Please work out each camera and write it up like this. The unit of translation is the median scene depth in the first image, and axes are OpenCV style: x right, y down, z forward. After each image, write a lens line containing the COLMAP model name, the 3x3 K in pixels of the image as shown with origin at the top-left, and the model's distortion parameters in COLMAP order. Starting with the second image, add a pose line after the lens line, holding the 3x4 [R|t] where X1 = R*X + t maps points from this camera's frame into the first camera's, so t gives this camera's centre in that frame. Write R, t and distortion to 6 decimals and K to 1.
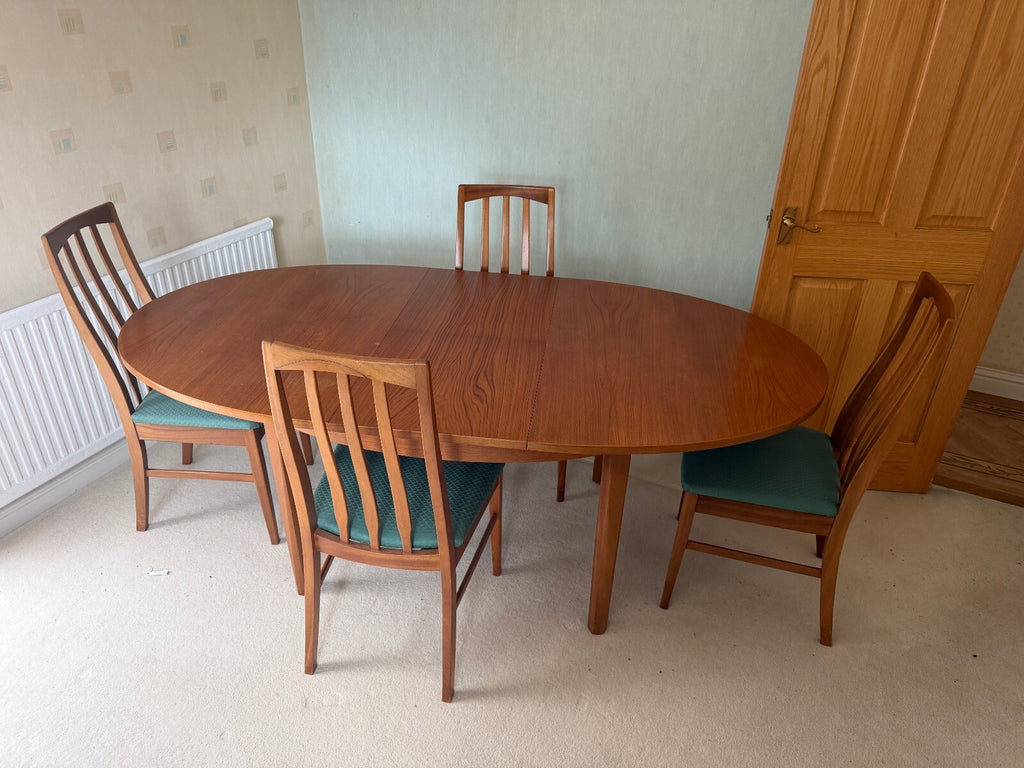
lens RADIAL K [[716.8, 0, 512.0], [0, 716.8, 384.0], [0, 0, 1]] dist [0.048654, -0.072963]
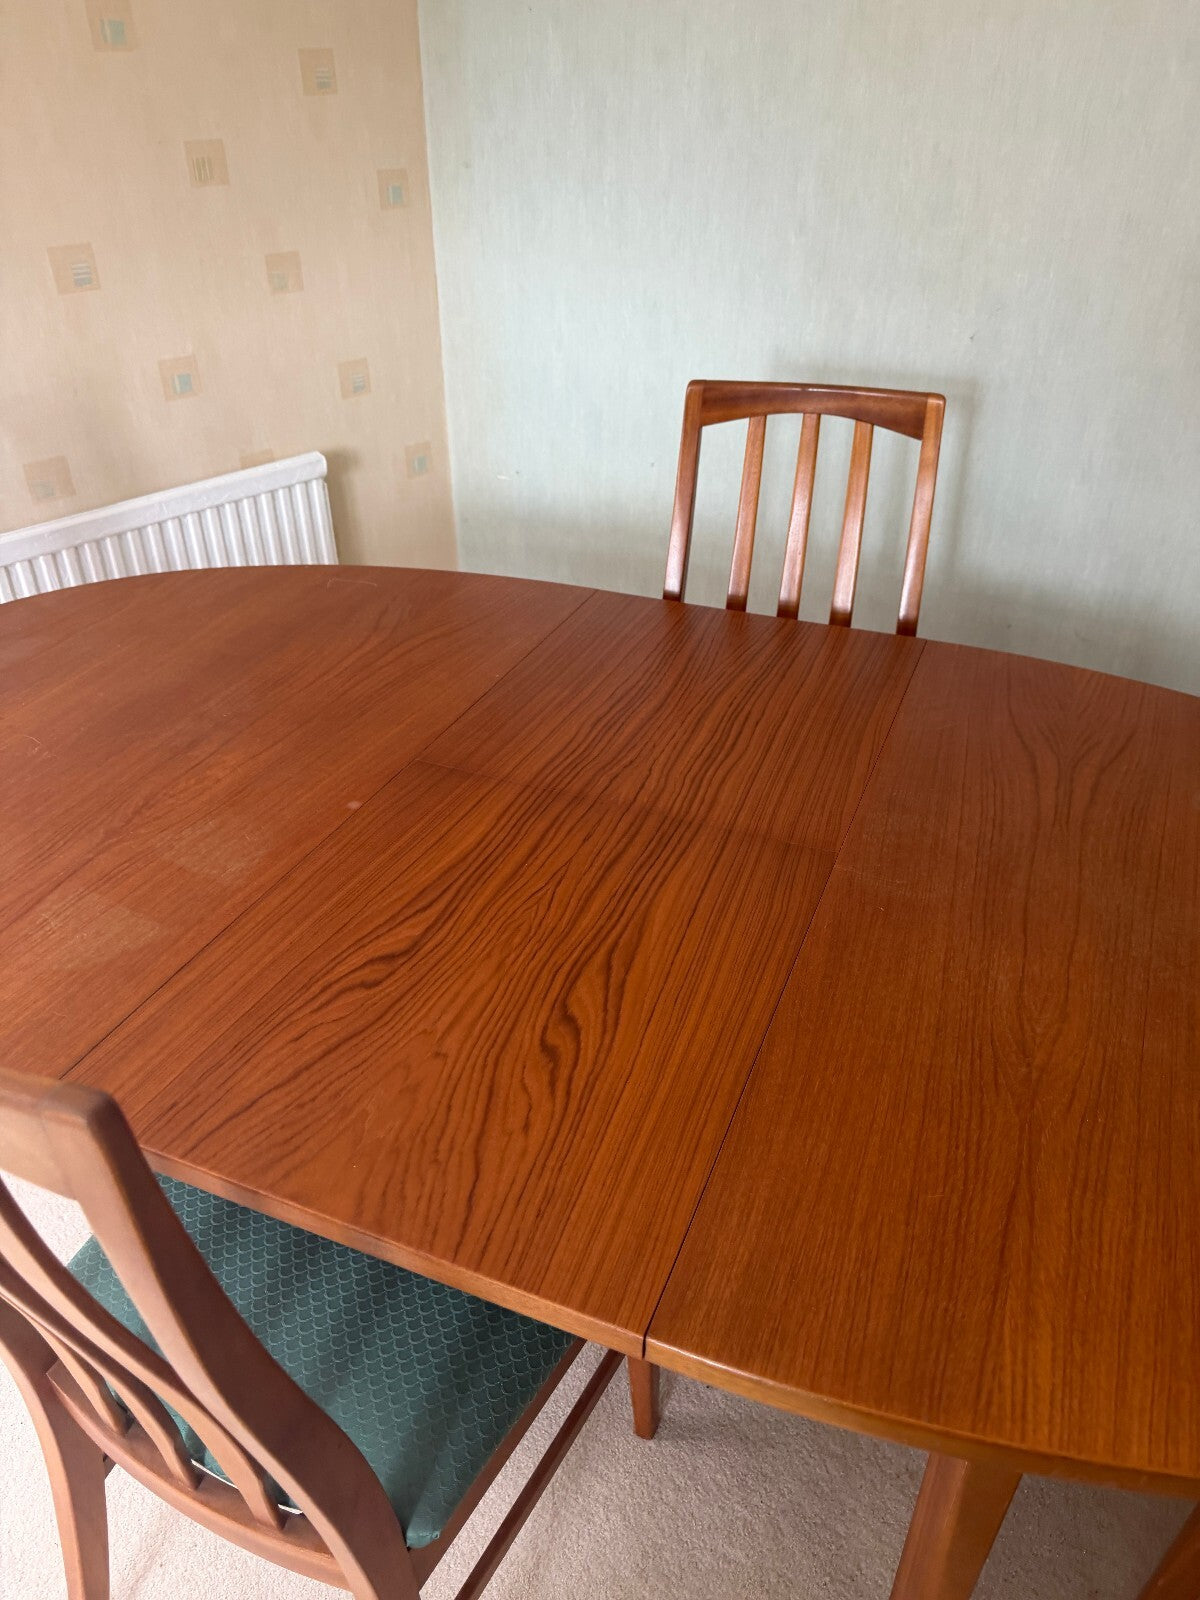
lens RADIAL K [[1120.4, 0, 595.7], [0, 1120.4, 805.7], [0, 0, 1]] dist [0.046388, -0.071737]
pose [[0.963584, 0.120112, -0.238912, 0.055368], [-0.107231, 0.992025, 0.066247, -0.094312], [0.244964, -0.038216, 0.968779, 0.437046]]
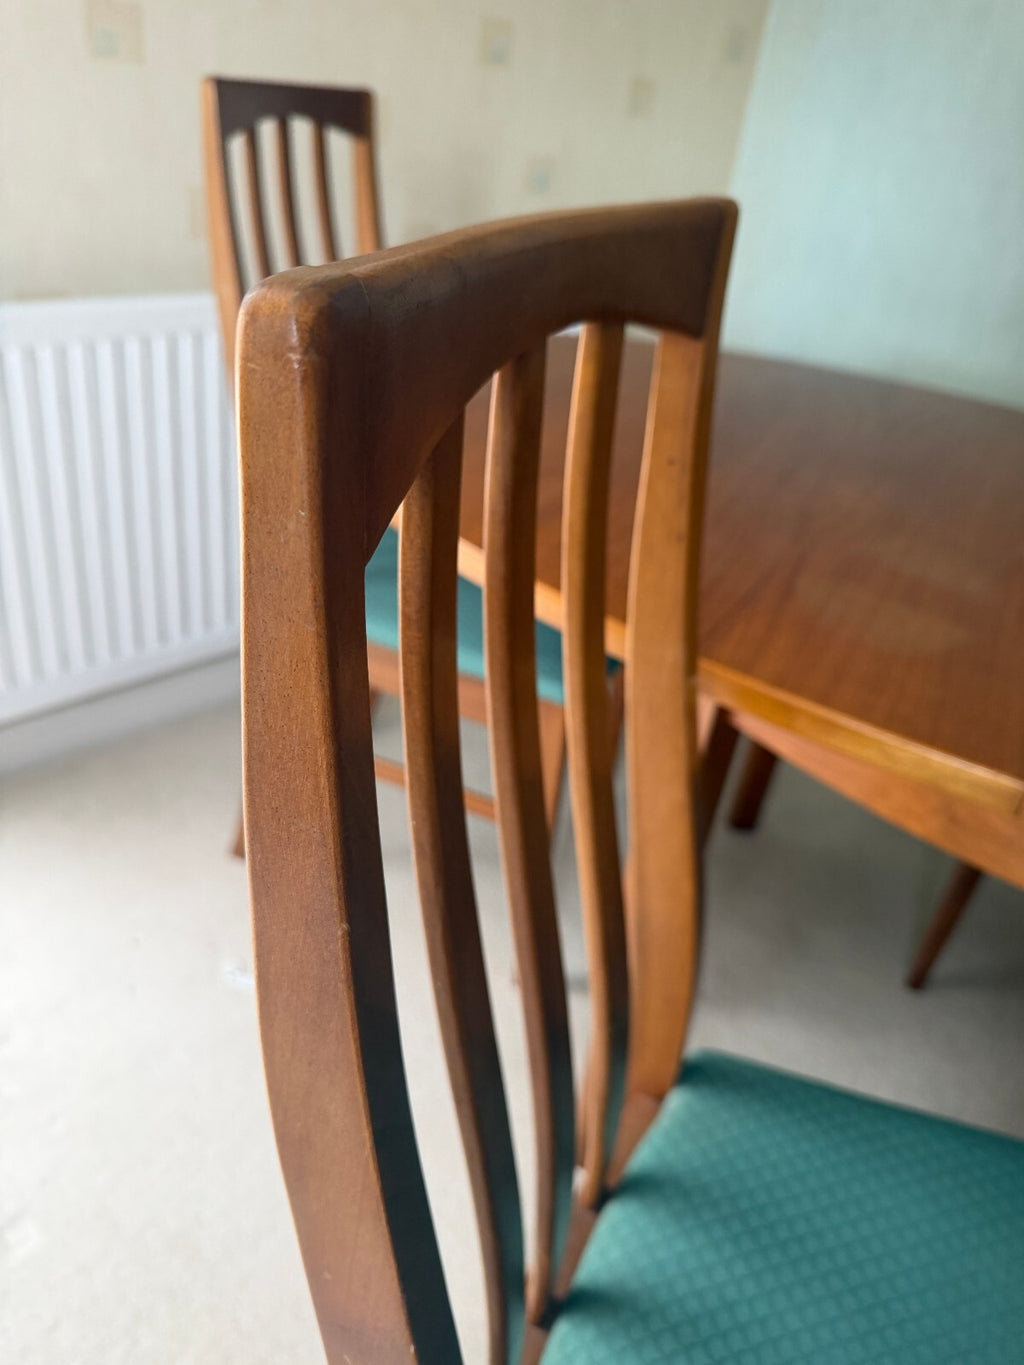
lens RADIAL K [[992.5, 0, 533.8], [0, 992.5, 676.6], [0, 0, 1]] dist [0.028444, -0.083843]
pose [[0.946104, 0.248043, -0.208236, -0.258426], [-0.248824, 0.968279, 0.022866, 0.039600], [0.207303, 0.030180, 0.977811, 0.463350]]
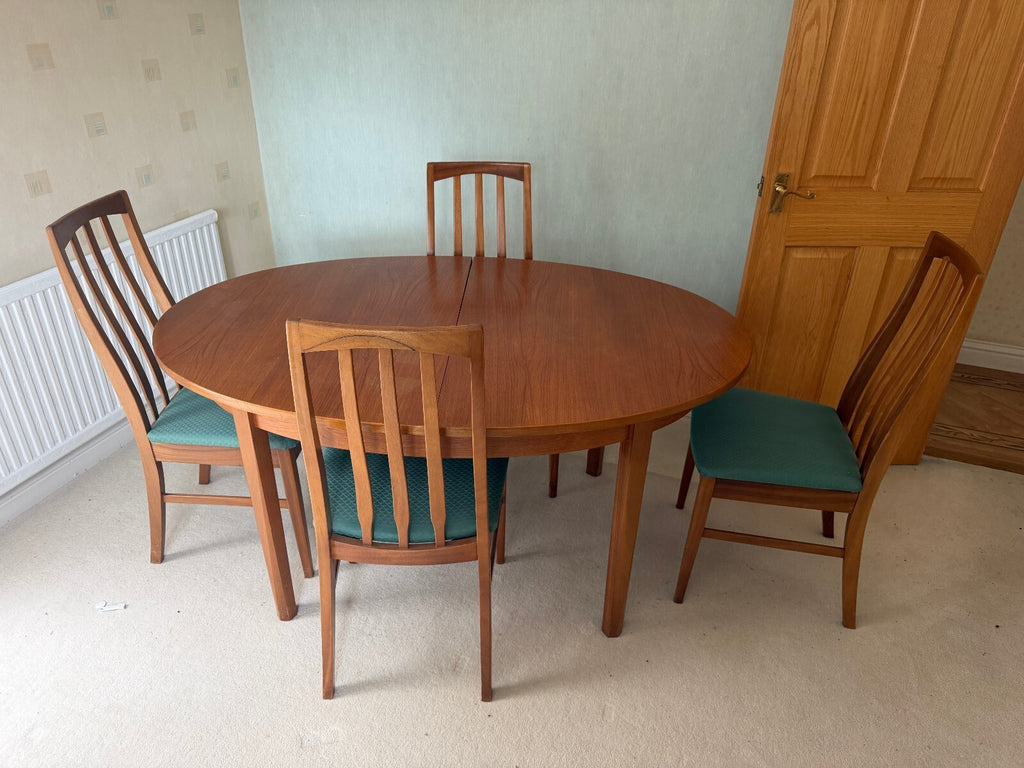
lens RADIAL K [[715.4, 0, 512.4], [0, 715.4, 380.7], [0, 0, 1]] dist [0.029415, -0.040971]
pose [[0.994764, -0.052590, 0.087629, -0.067806], [0.053203, 0.998573, -0.004666, 0.015043], [-0.087259, 0.009303, 0.996142, 0.081602]]
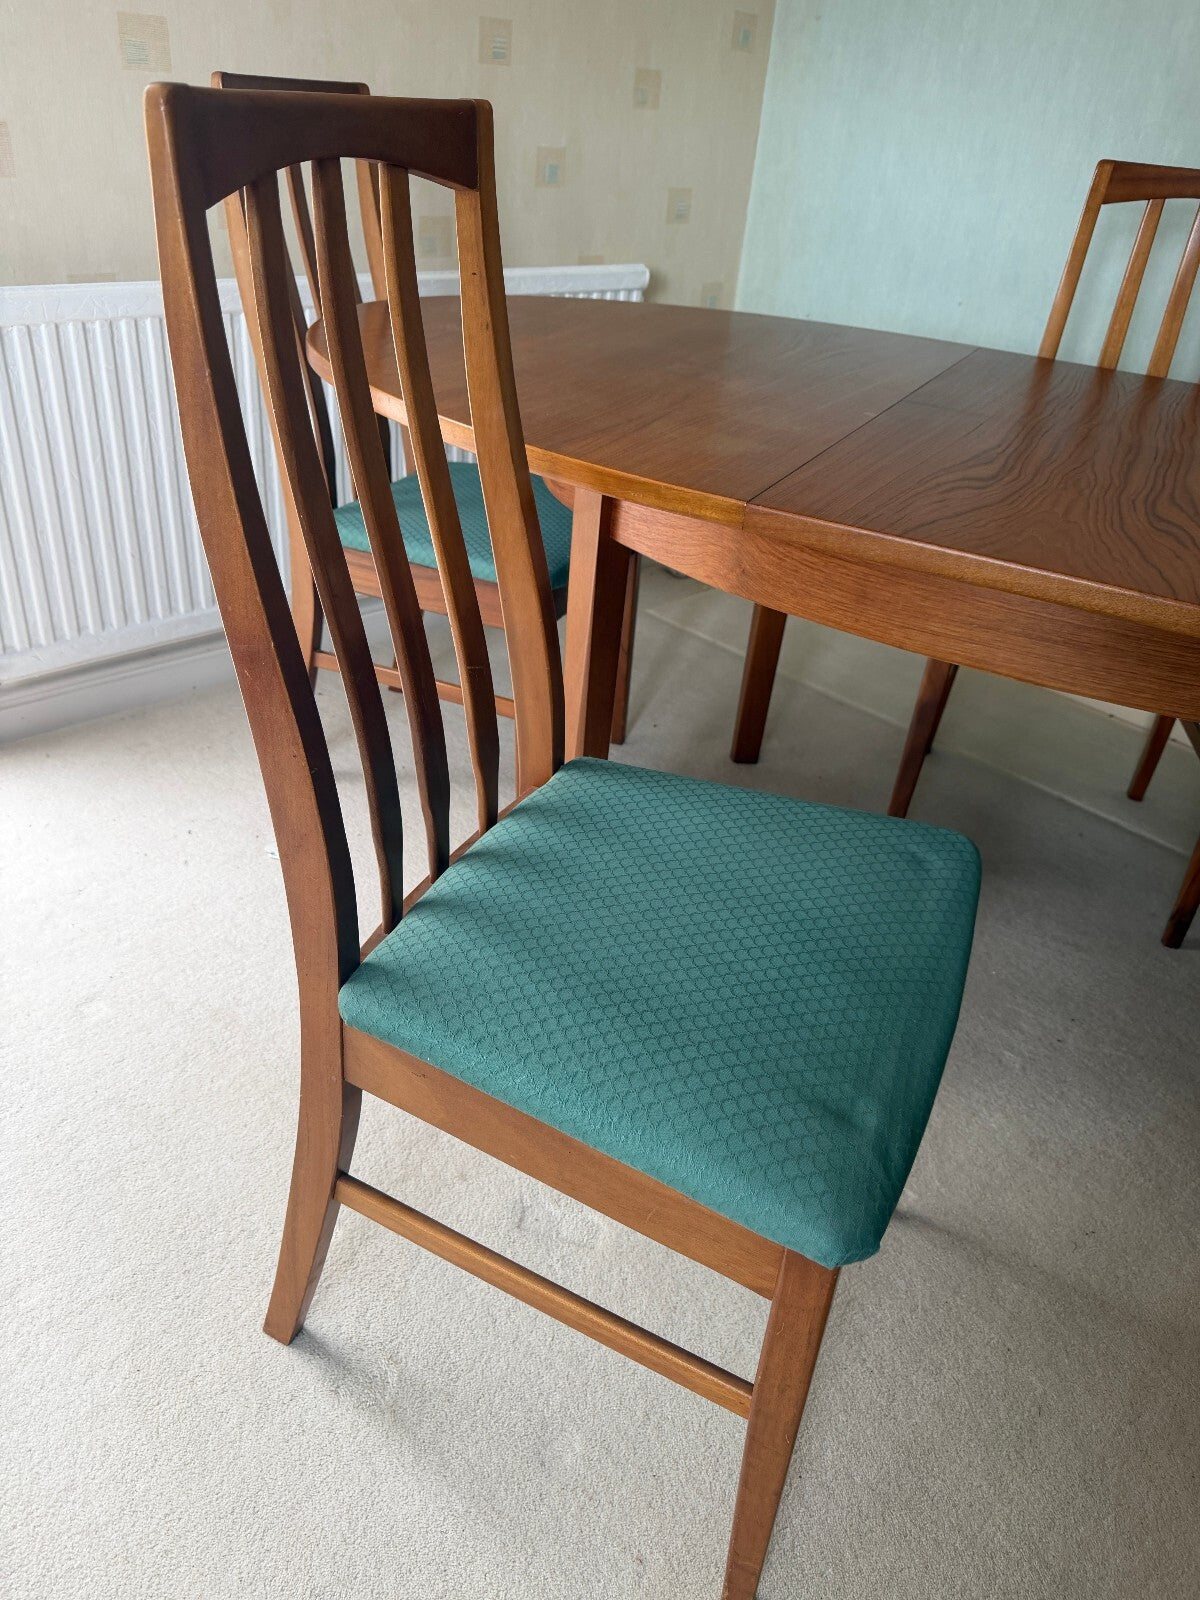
lens RADIAL K [[1132.9, 0, 600.0], [0, 1132.9, 800.0], [0, 0, 1]] dist [-0.009740, 0.001030]
pose [[0.940135, 0.222993, -0.257724, -0.107485], [-0.218630, 0.974730, 0.045847, 0.140899], [0.261434, 0.013244, 0.965130, 0.319032]]
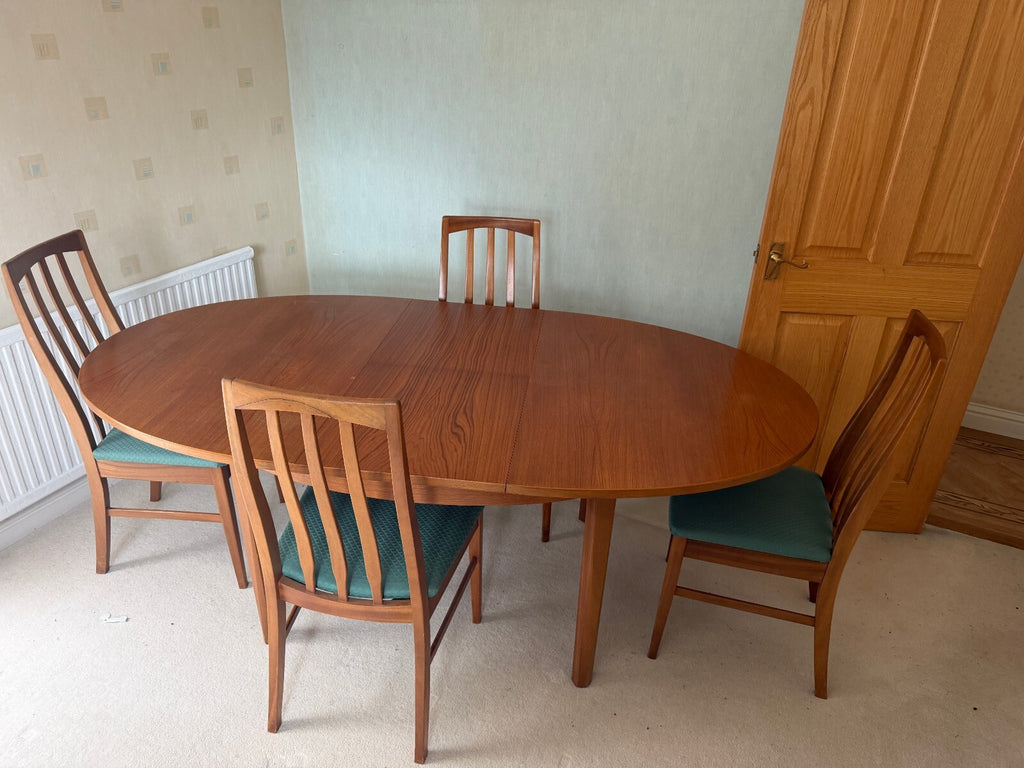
lens RADIAL K [[717.0, 0, 520.9], [0, 717.0, 373.4], [0, 0, 1]] dist [0.046388, -0.071737]
pose [[0.999715, 0.006587, 0.022967, 0.013014], [-0.005349, 0.998548, -0.053594, -0.011141], [-0.023287, 0.053456, 0.998299, 0.032511]]
